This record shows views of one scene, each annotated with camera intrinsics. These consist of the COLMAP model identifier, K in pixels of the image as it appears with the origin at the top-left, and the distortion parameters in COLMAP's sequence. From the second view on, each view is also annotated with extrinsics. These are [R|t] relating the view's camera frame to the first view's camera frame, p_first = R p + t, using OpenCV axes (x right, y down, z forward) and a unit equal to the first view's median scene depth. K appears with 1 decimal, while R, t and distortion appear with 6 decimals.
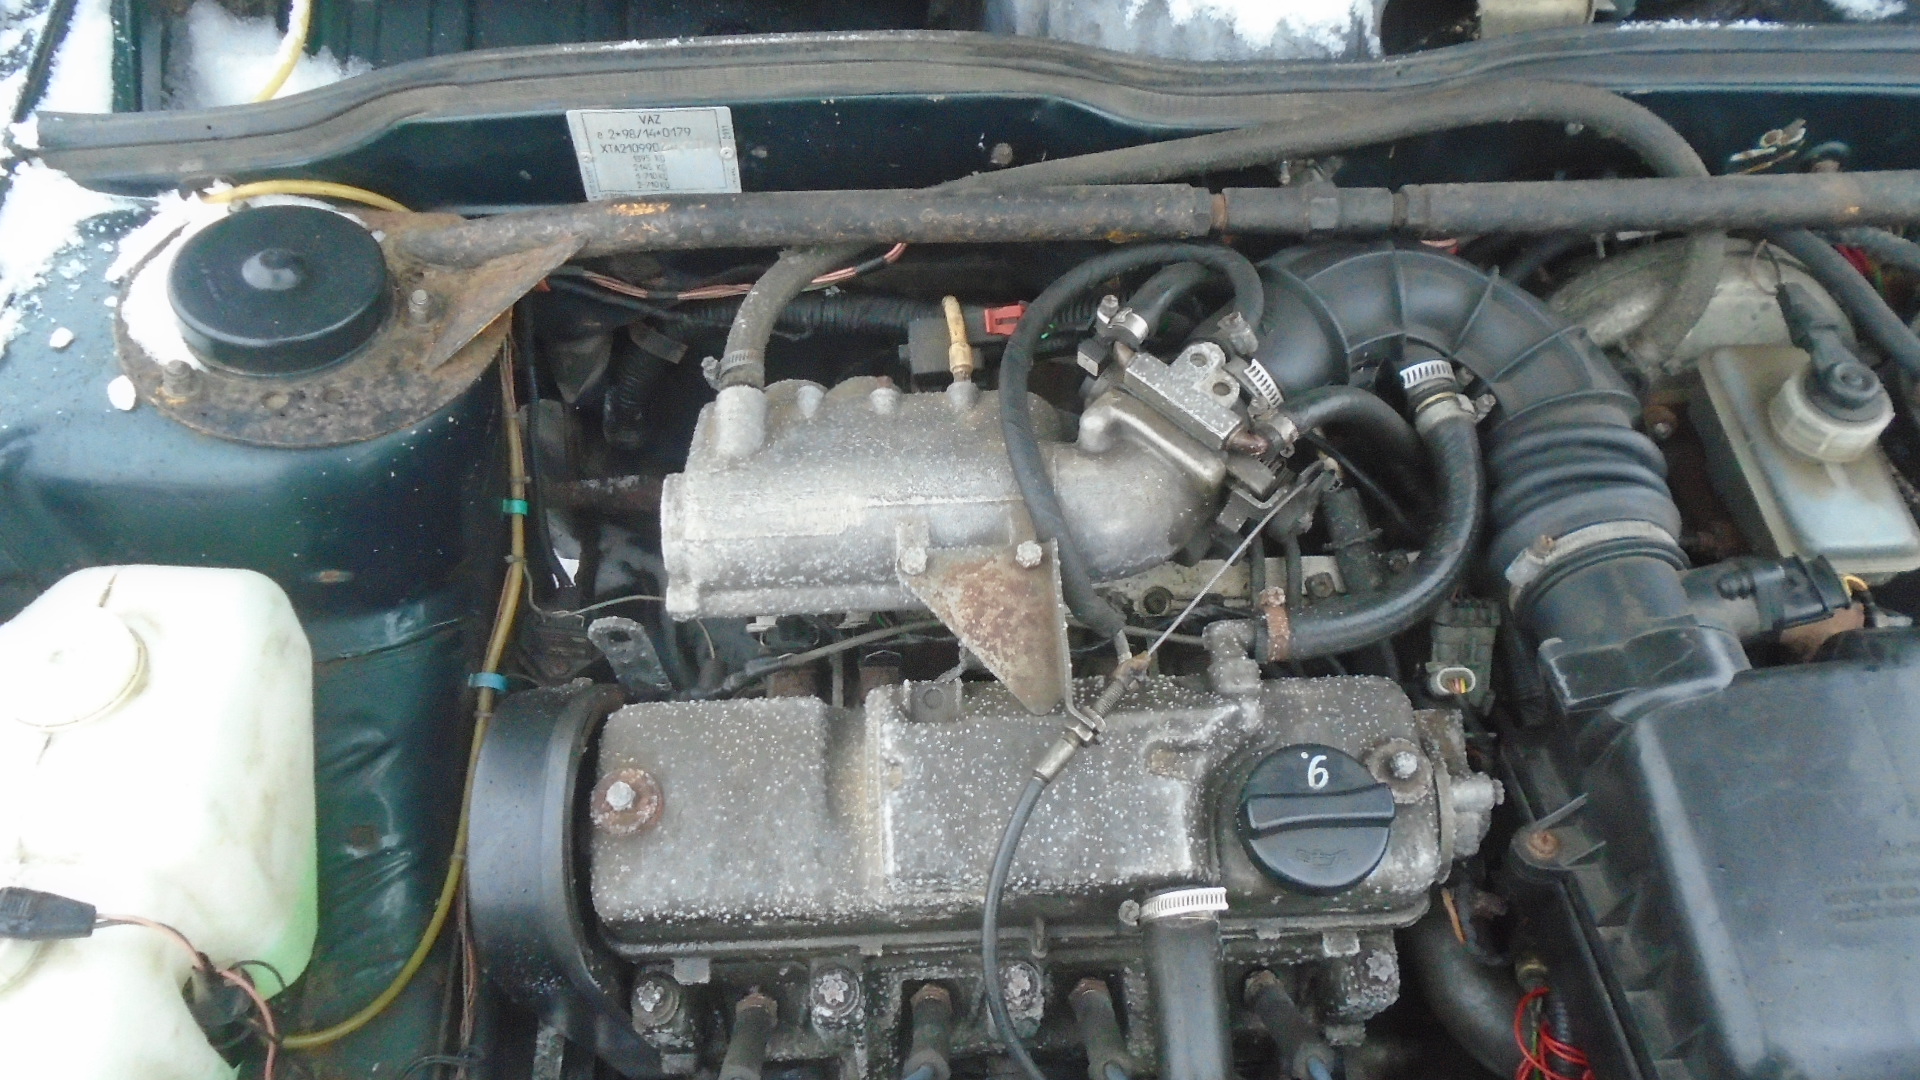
lens RADIAL K [[1540.7, 0, 959.3], [0, 1540.7, 543.7], [0, 0, 1]] dist [-0.041109, 0.006737]
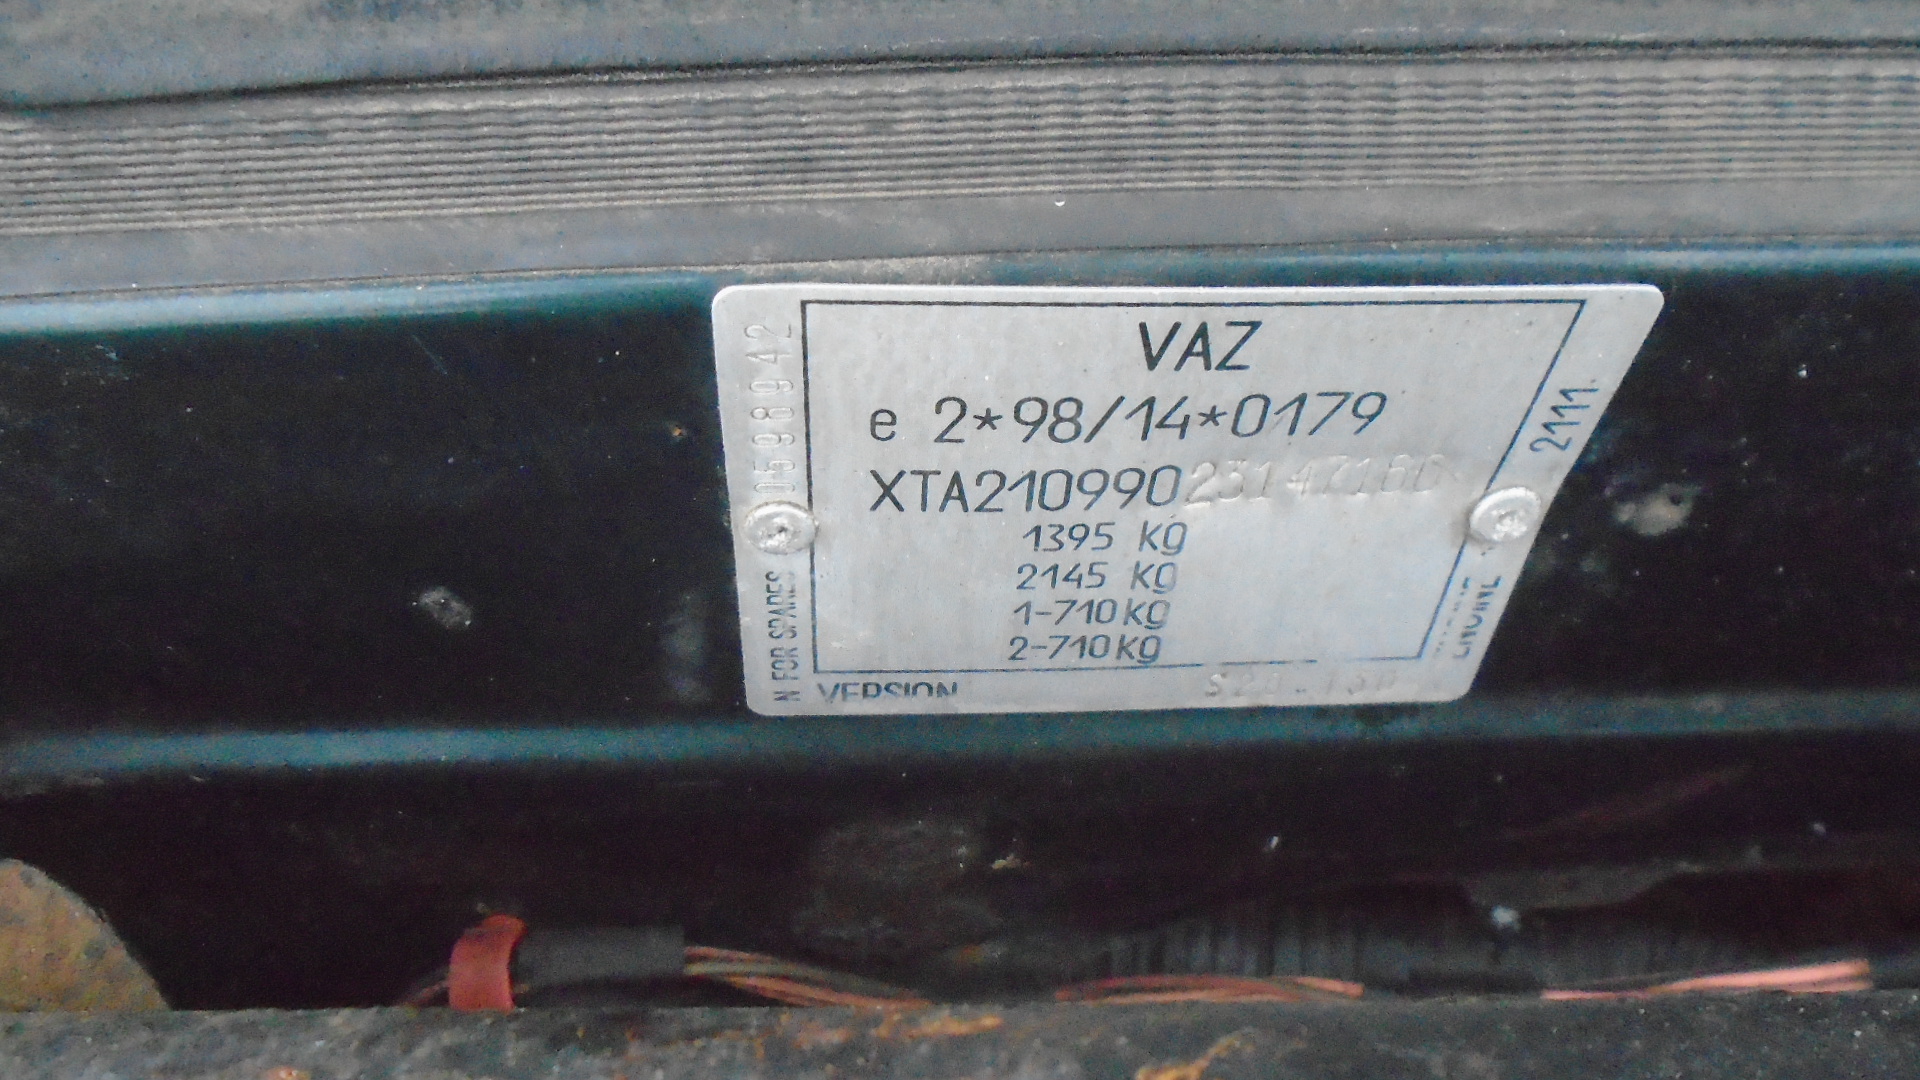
lens RADIAL K [[1540.7, 0, 961.2], [0, 1540.7, 538.1], [0, 0, 1]] dist [-0.041109, 0.006737]
pose [[0.999353, 0.012864, 0.033597, -0.231285], [-0.009340, 0.994633, -0.103043, -0.235532], [-0.034742, 0.102663, 0.994109, 0.826182]]
